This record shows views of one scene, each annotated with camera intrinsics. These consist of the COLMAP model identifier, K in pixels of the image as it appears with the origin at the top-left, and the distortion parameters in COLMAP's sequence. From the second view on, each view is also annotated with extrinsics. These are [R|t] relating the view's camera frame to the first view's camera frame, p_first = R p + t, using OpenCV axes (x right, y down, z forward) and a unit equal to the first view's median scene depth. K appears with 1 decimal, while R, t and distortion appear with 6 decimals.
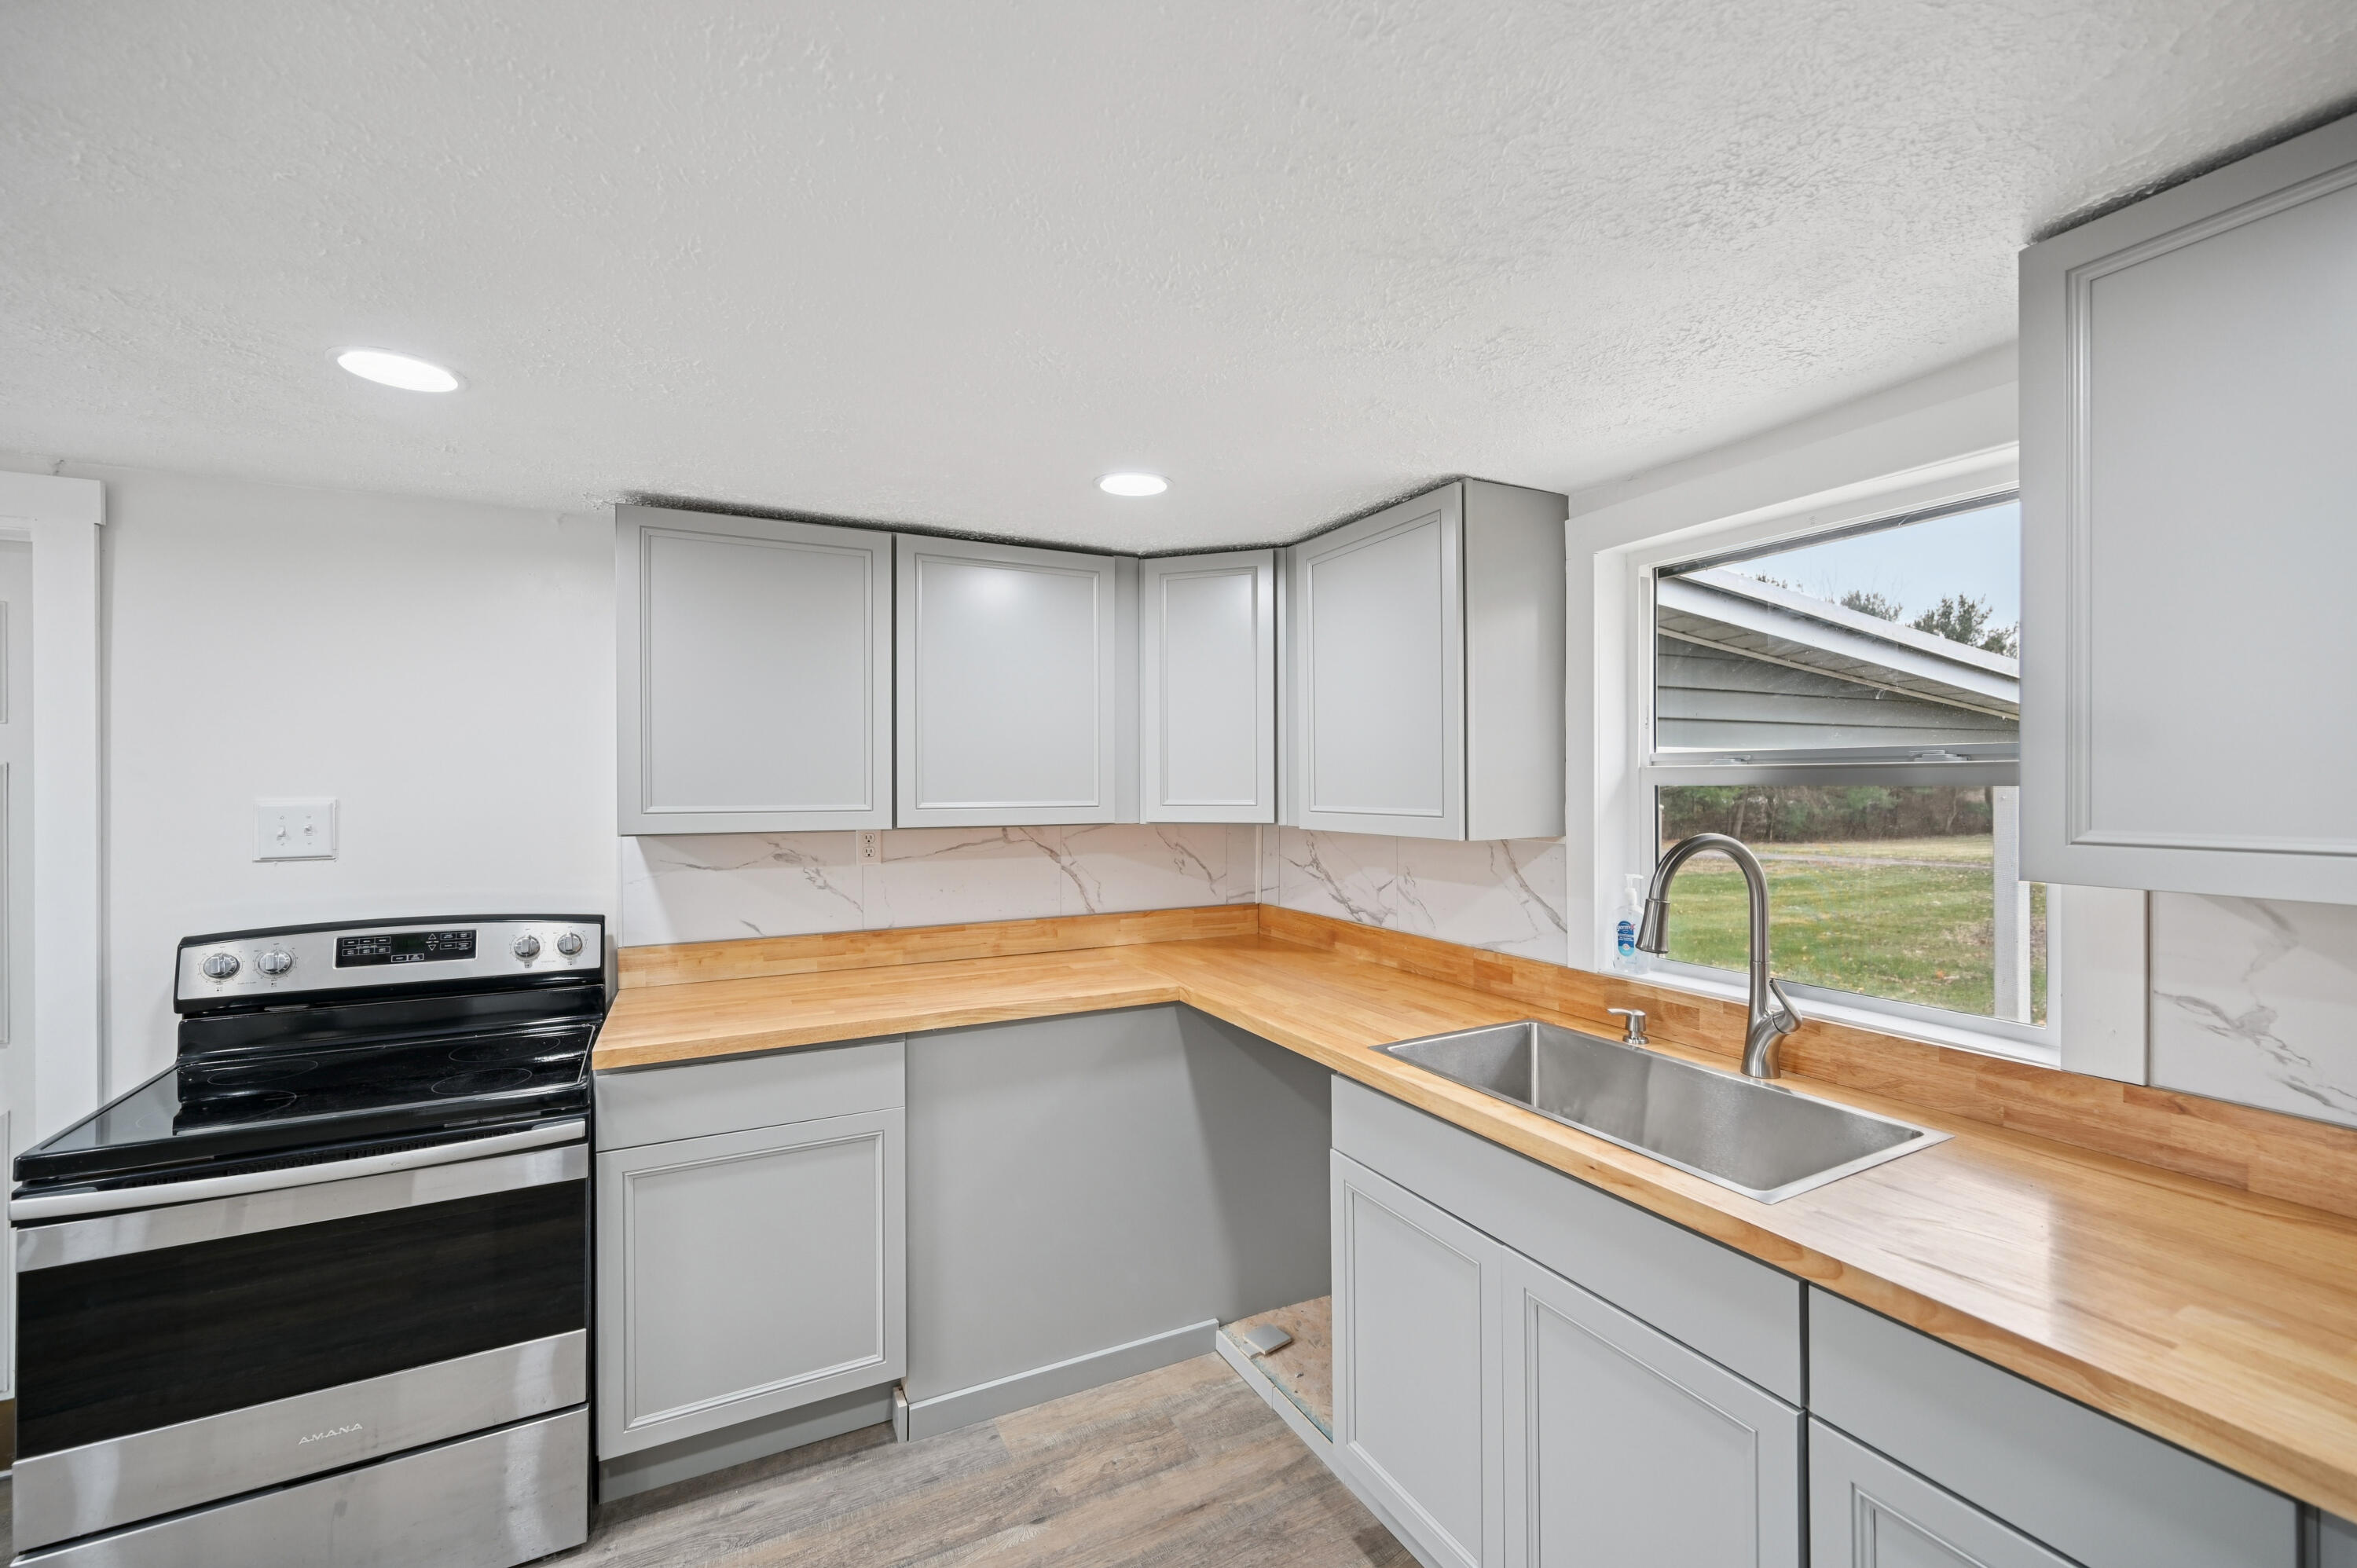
lens RADIAL K [[932.7, 0, 1195.9], [0, 932.7, 800.4], [0, 0, 1]] dist [-0.004167, 0.001021]
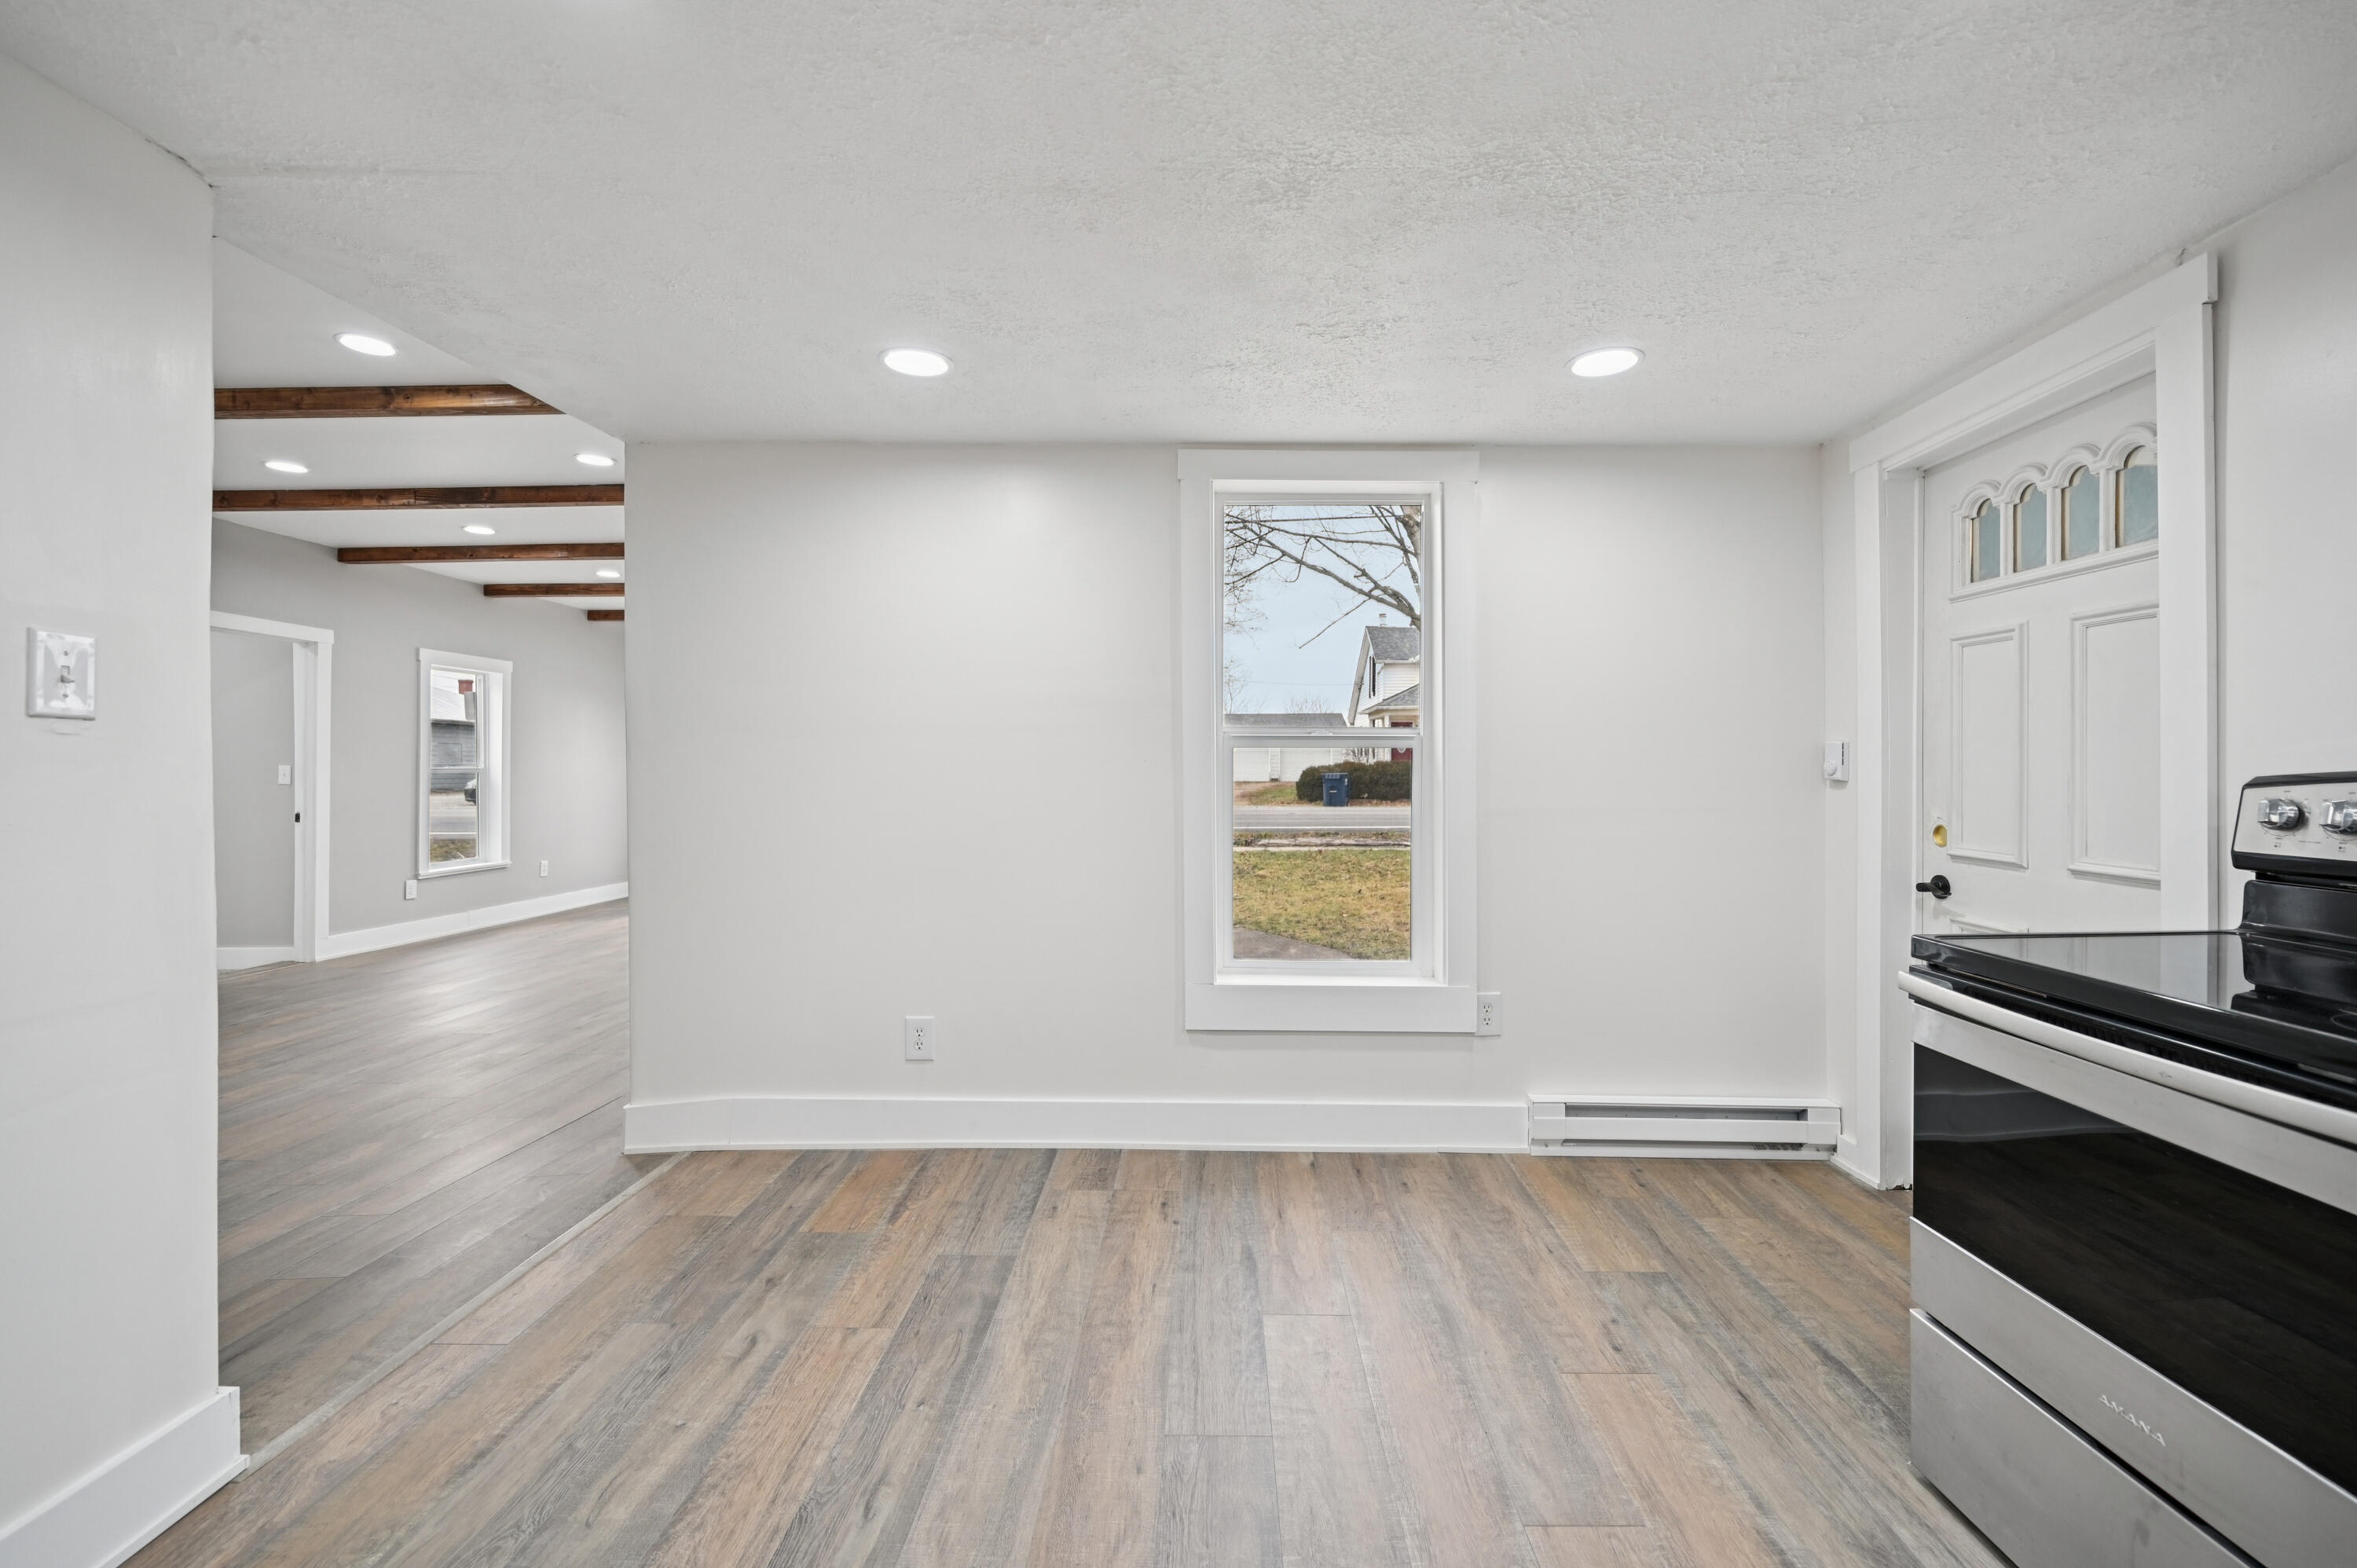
lens RADIAL K [[932.7, 0, 1211.1], [0, 932.7, 779.4], [0, 0, 1]] dist [-0.004167, 0.001021]
pose [[-0.472722, 0.015120, -0.881082, 0.040019], [-0.007736, 0.999743, 0.021306, 0.126543], [0.881178, 0.016888, -0.472483, 0.531469]]
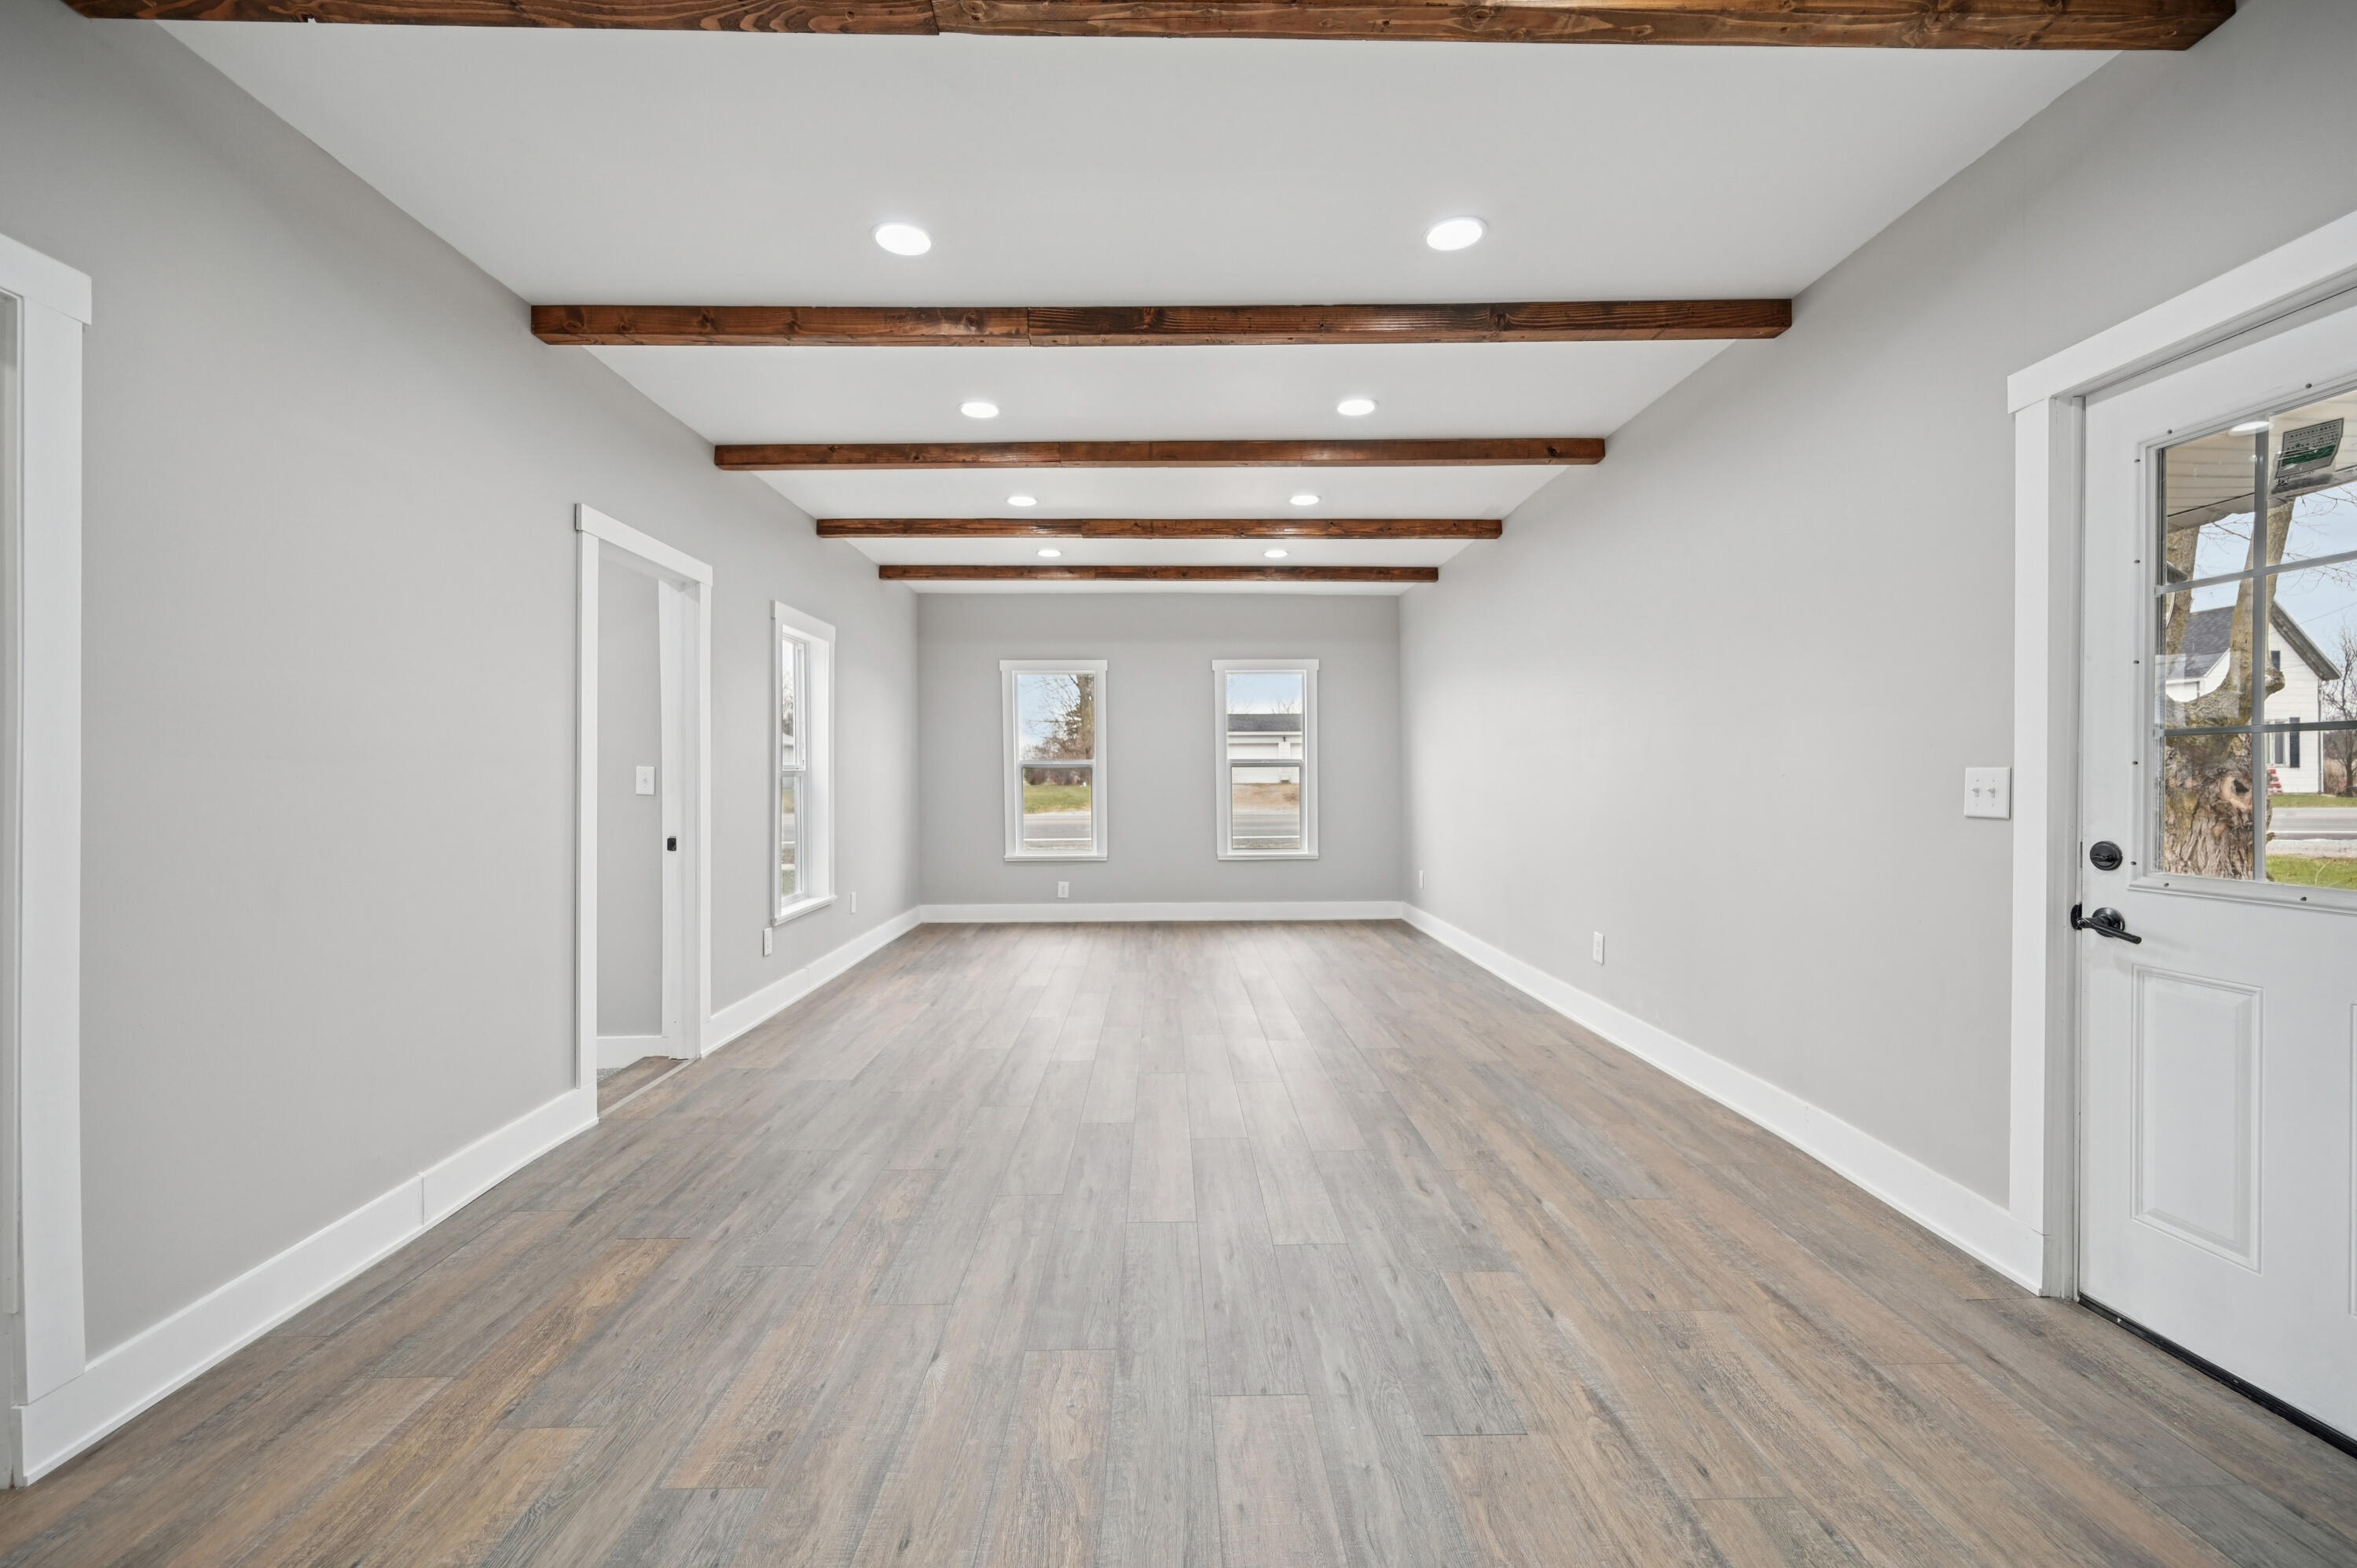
lens RADIAL K [[932.7, 0, 1169.3], [0, 932.7, 780.2], [0, 0, 1]] dist [-0.004167, 0.001021]
pose [[-0.453018, 0.015606, -0.891365, 0.096505], [-0.006617, 0.999760, 0.020867, 0.149090], [0.891477, 0.015351, -0.452806, -1.459069]]
